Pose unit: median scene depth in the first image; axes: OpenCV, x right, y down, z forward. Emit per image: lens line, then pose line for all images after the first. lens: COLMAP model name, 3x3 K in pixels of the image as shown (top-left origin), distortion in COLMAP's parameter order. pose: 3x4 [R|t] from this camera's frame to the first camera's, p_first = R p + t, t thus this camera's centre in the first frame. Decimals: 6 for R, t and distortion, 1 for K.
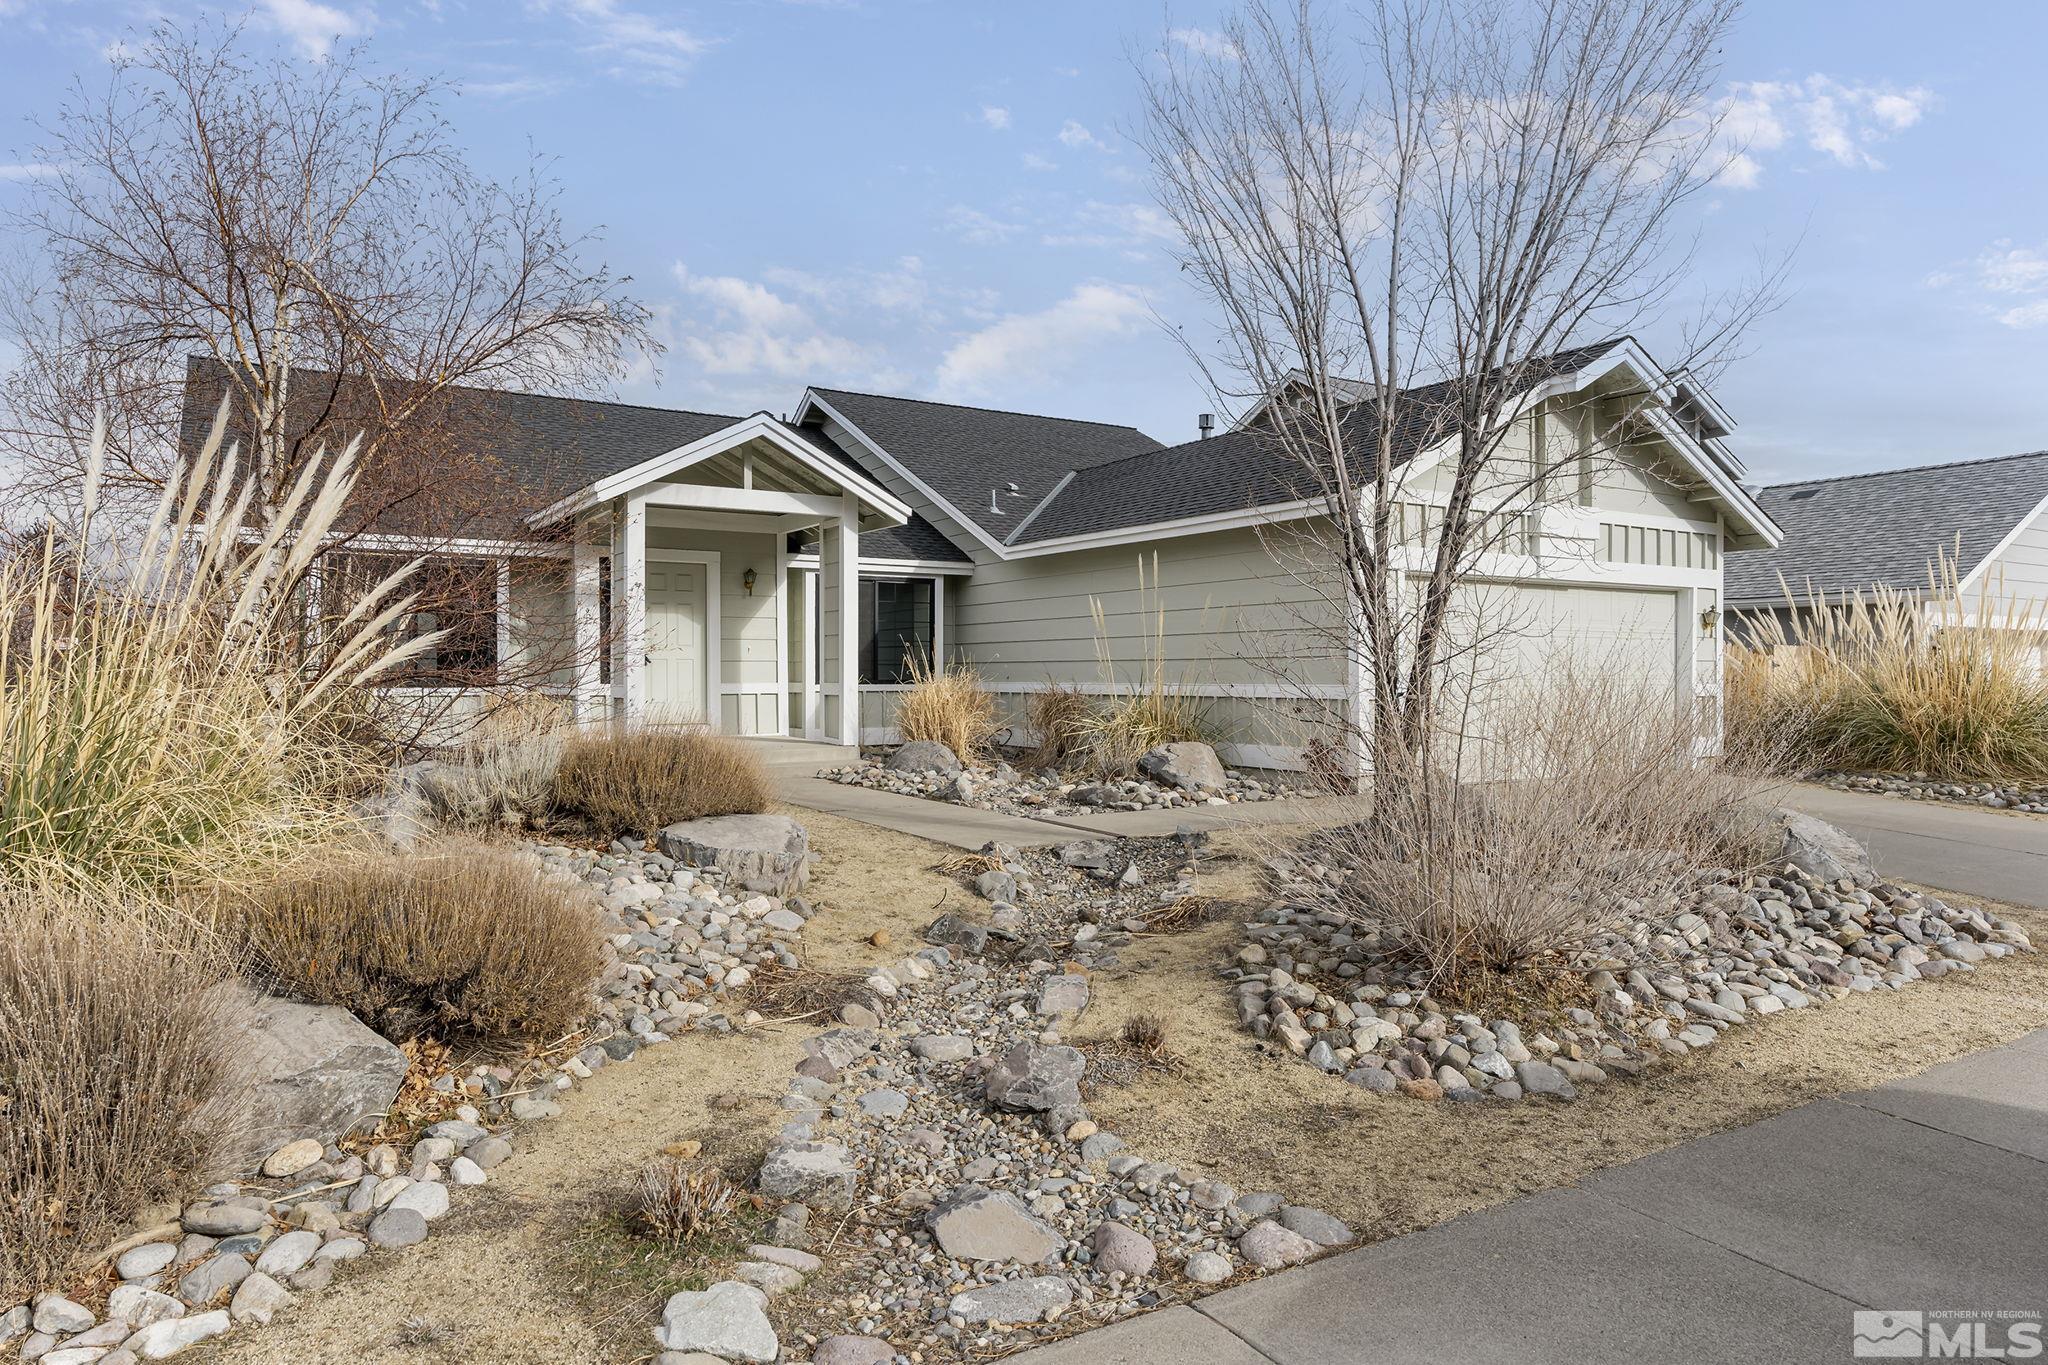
lens RADIAL K [[1313.5, 0, 1039.0], [0, 1313.5, 676.1], [0, 0, 1]] dist [-0.072210, 0.078592]
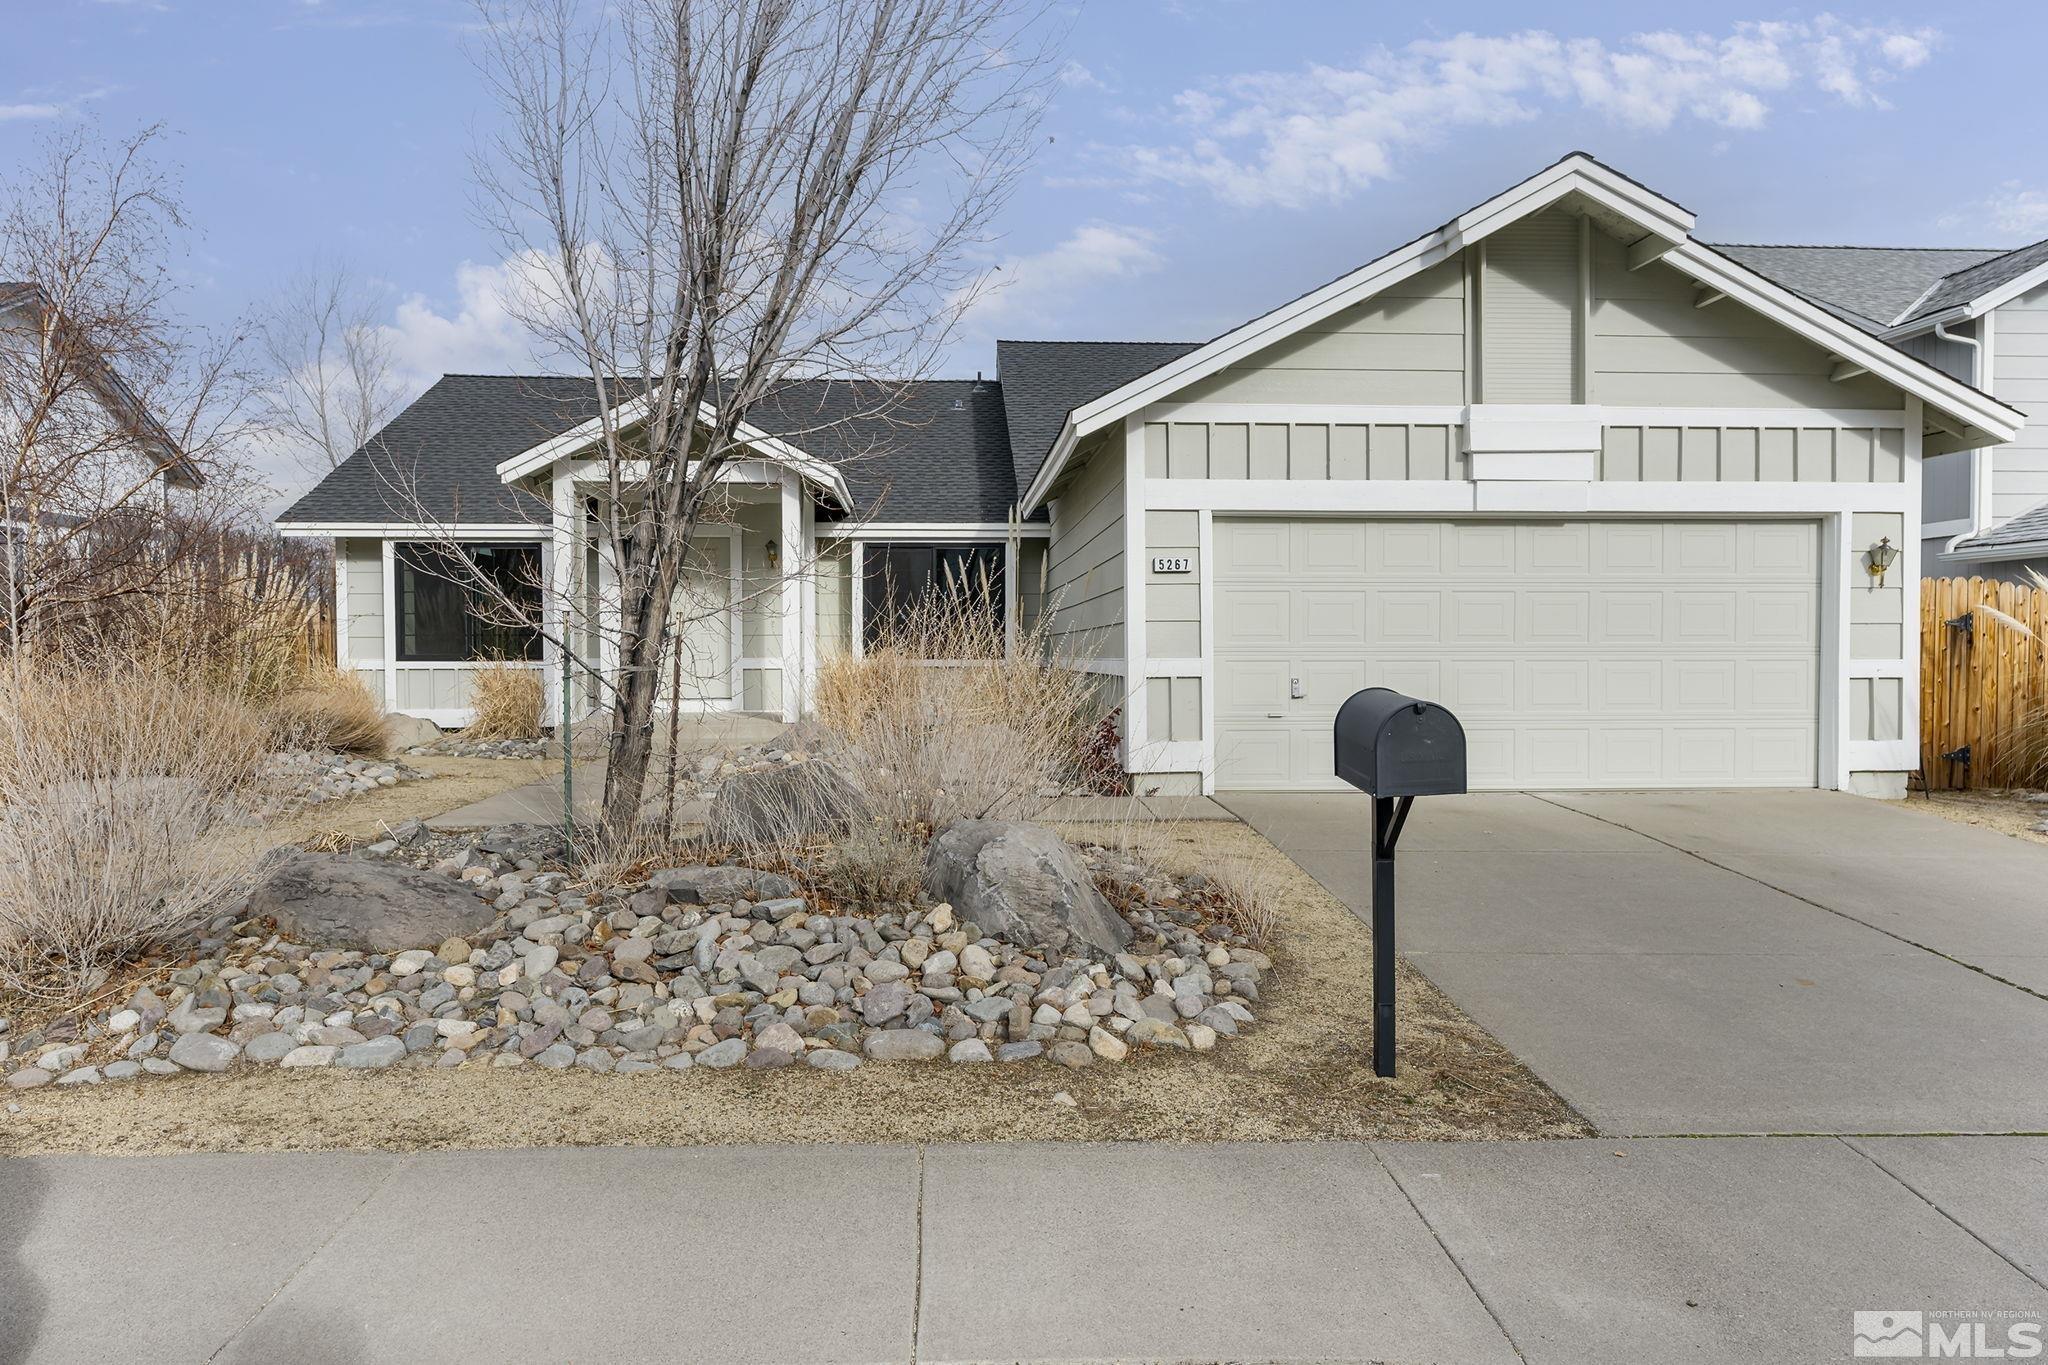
lens RADIAL K [[1395.1, 0, 1025.4], [0, 1395.1, 677.5], [0, 0, 1]] dist [-0.007750, 0.010174]
pose [[0.872124, 0.007736, -0.489223, 1.282451], [0.000909, 0.999848, 0.017431, 0.010228], [0.489283, -0.015647, 0.871985, 0.454918]]
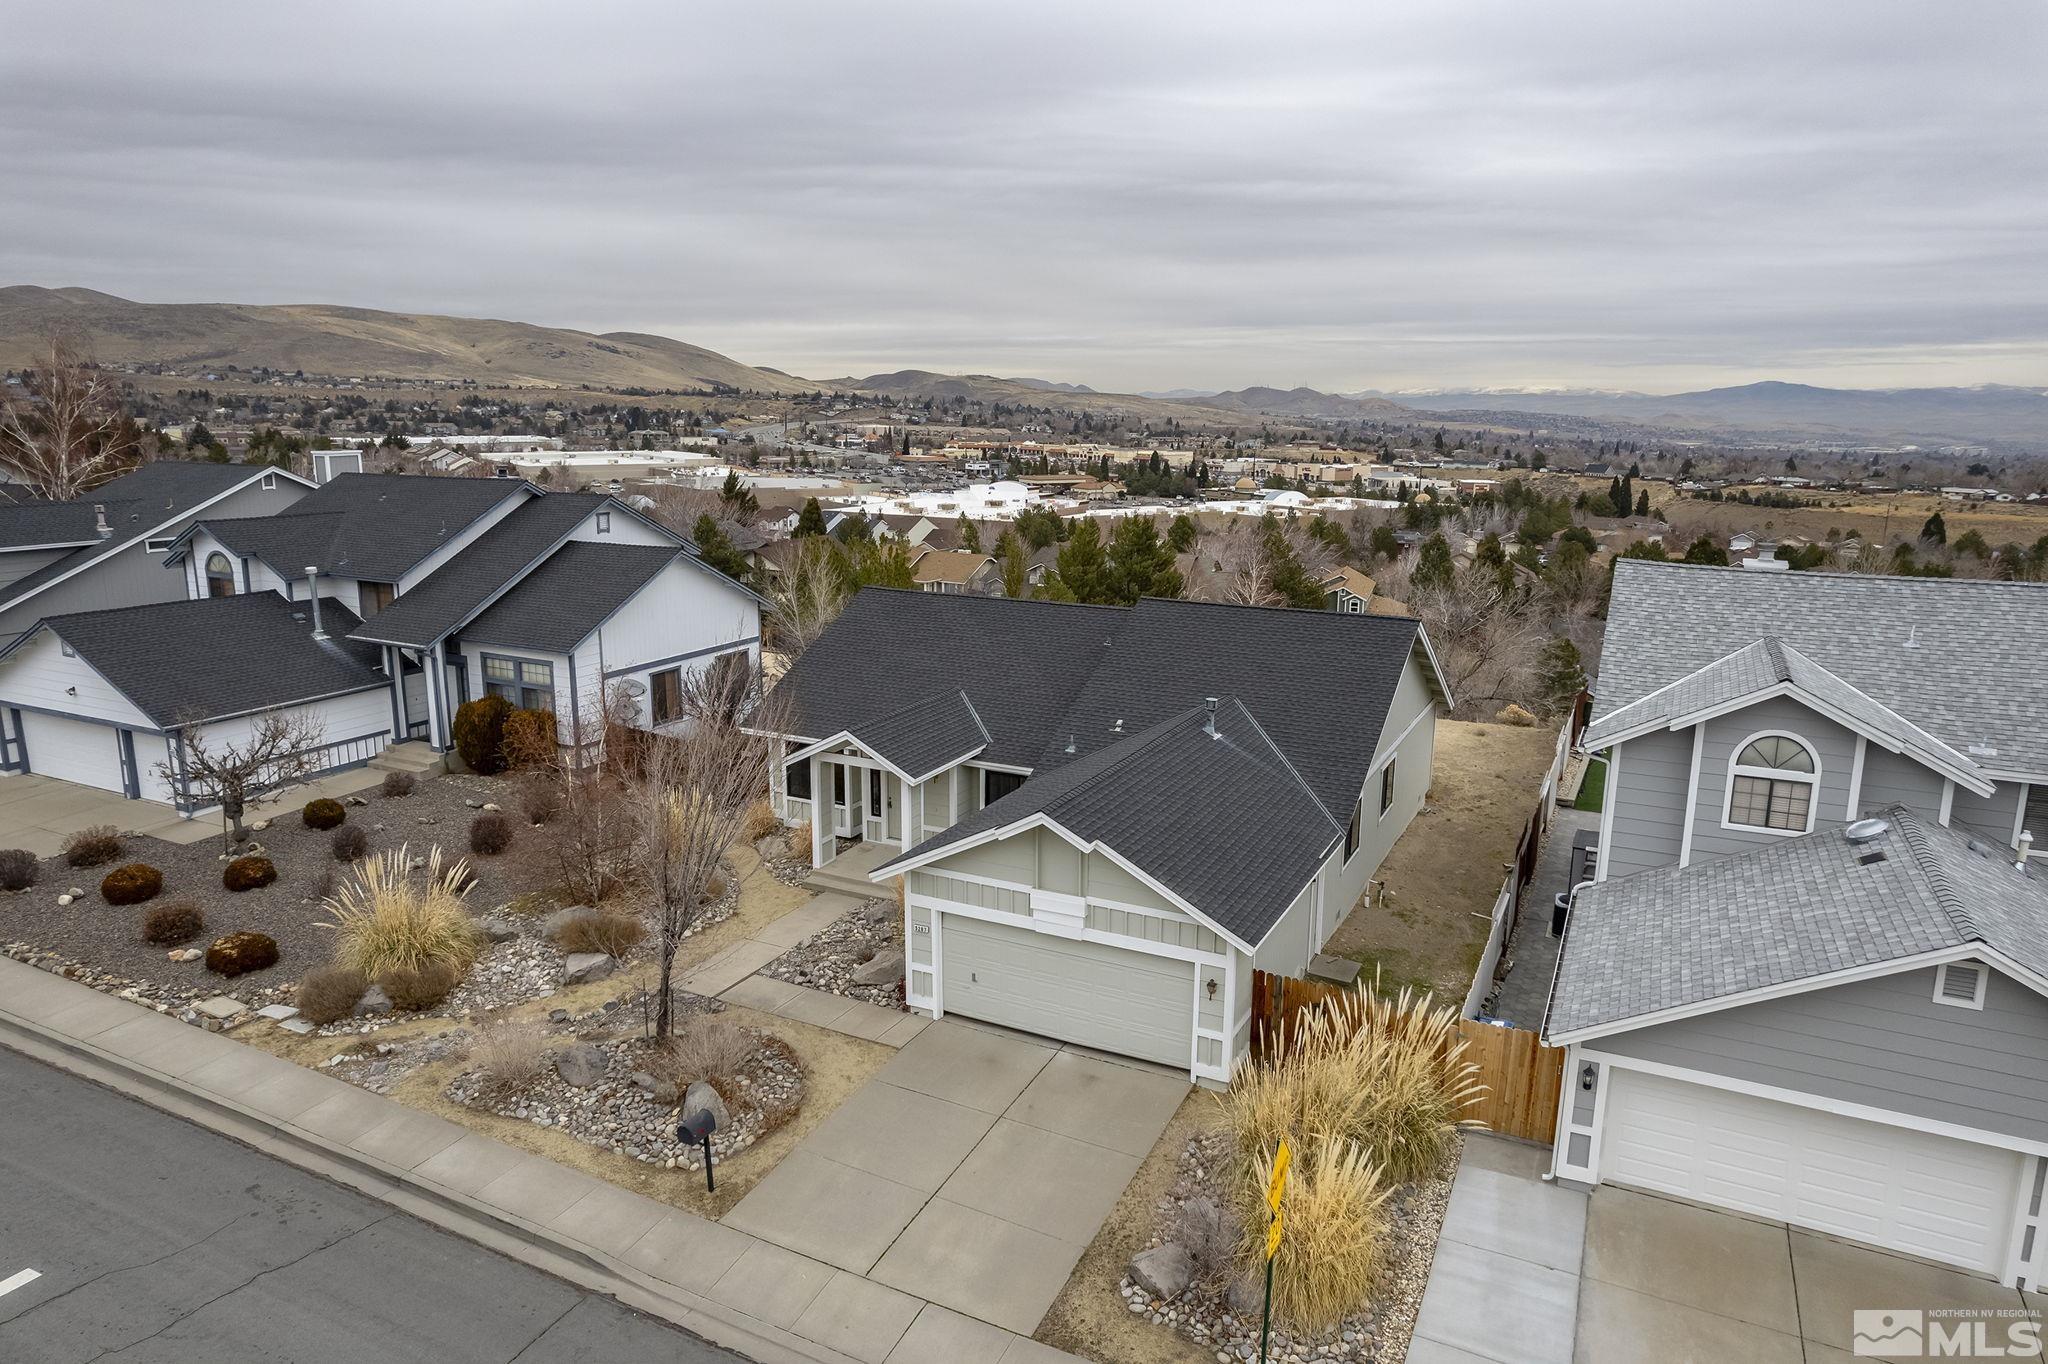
lens RADIAL K [[1313.5, 0, 1027.6], [0, 1313.5, 682.4], [0, 0, 1]] dist [-0.072210, 0.078592]
pose [[0.509636, 0.181963, -0.840928, 4.024123], [-0.010111, 0.978580, 0.205621, -1.696239], [0.860330, -0.096290, 0.500559, 0.440184]]
